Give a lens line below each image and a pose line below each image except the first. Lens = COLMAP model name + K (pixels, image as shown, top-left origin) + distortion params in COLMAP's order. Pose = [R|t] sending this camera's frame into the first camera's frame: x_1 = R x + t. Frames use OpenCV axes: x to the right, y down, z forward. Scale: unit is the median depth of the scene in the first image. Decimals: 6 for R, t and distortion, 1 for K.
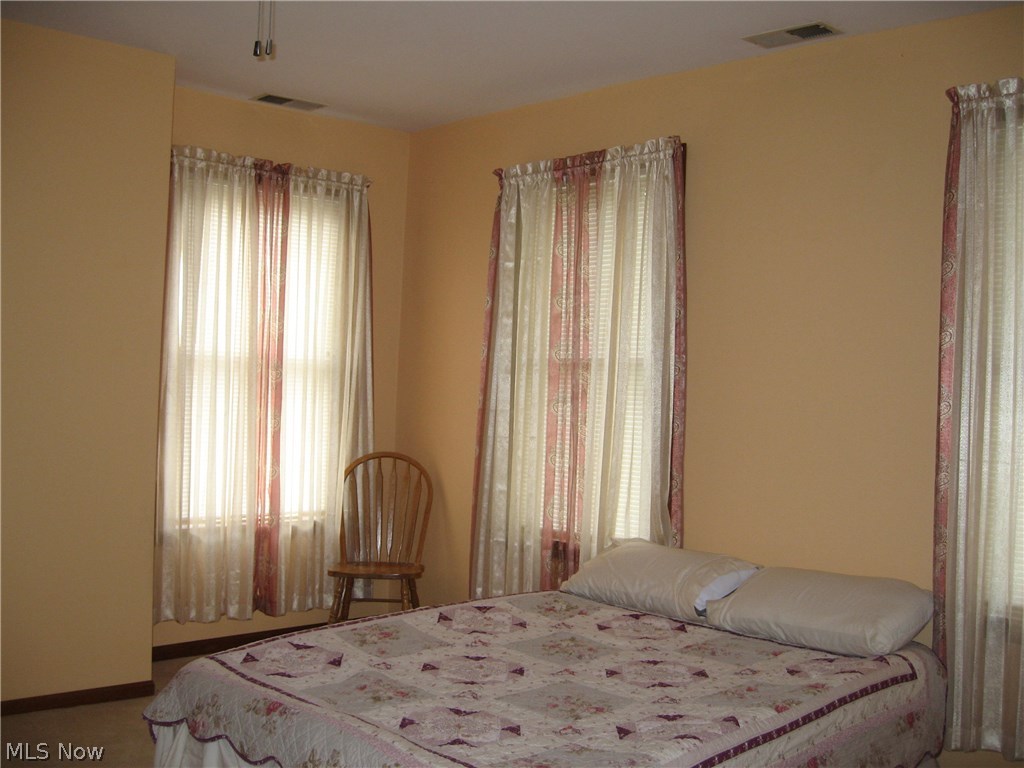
lens RADIAL K [[1116.4, 0, 511.2], [0, 1116.4, 386.2], [0, 0, 1]] dist [-0.105552, 0.000000]
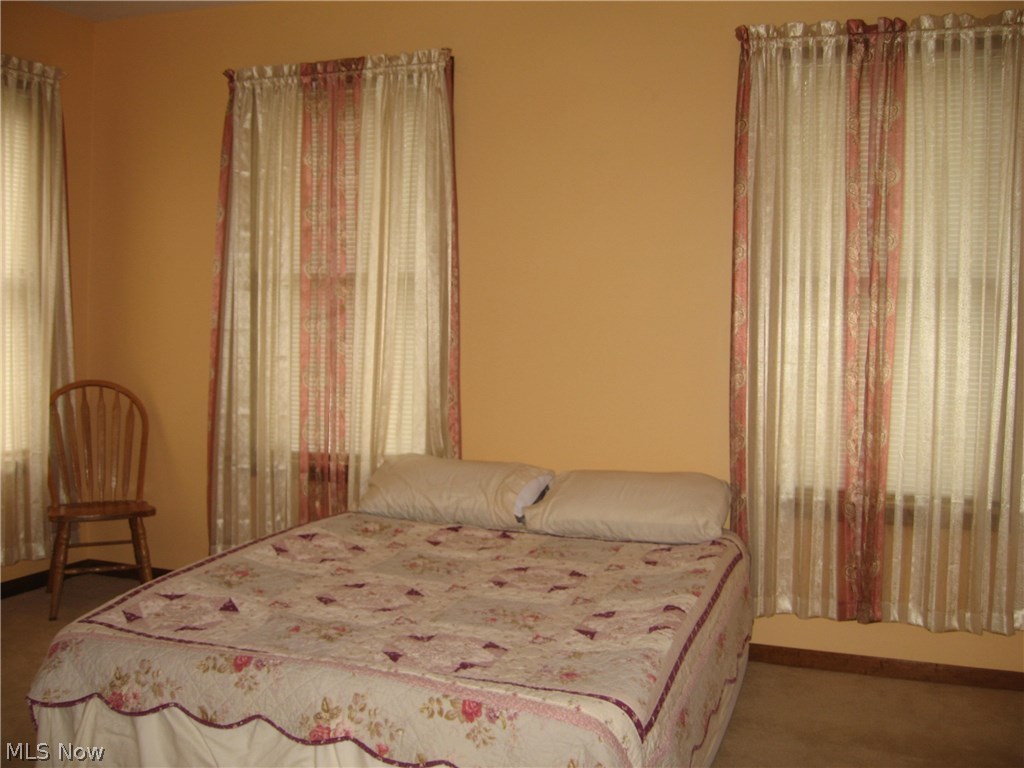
lens RADIAL K [[1116.4, 0, 510.0], [0, 1116.4, 381.4], [0, 0, 1]] dist [-0.105552, 0.000000]
pose [[0.895168, -0.043492, 0.443602, -0.234961], [0.013509, 0.997418, 0.070530, 0.002462], [-0.445524, -0.057144, 0.893444, 0.067181]]
